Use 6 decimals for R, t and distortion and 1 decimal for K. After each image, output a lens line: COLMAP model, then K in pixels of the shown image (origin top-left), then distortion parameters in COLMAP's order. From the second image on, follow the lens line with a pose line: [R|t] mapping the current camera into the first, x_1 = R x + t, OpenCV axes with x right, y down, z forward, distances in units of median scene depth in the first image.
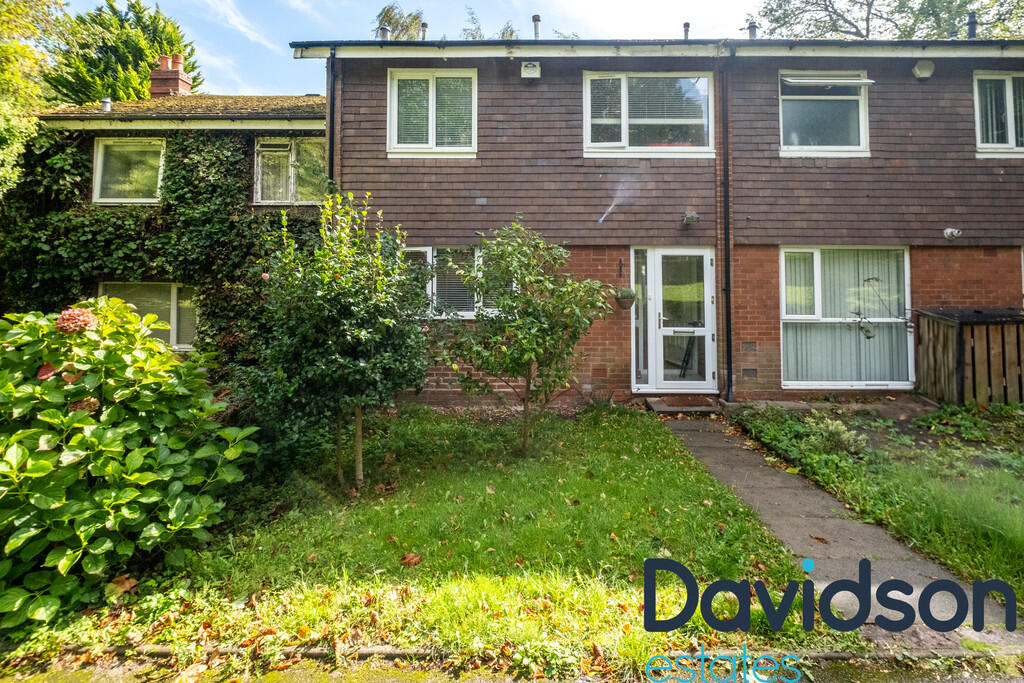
lens RADIAL K [[503.1, 0, 513.0], [0, 503.1, 263.2], [0, 0, 1]] dist [-0.005225, -0.001105]
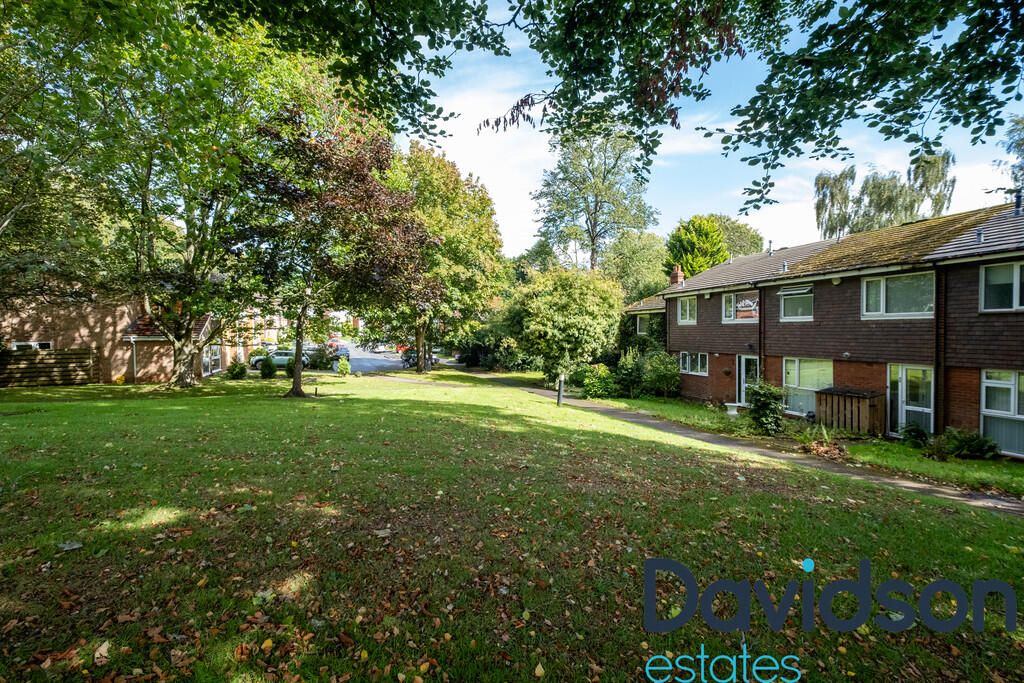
lens RADIAL K [[431.4, 0, 512.0], [0, 431.4, 341.5], [0, 0, 1]] dist [0.001545, -0.000420]
pose [[0.312893, 0.018416, -0.949610, 2.179909], [0.035671, 0.998879, 0.031125, -0.227147], [0.949118, -0.043612, 0.311885, -0.983642]]
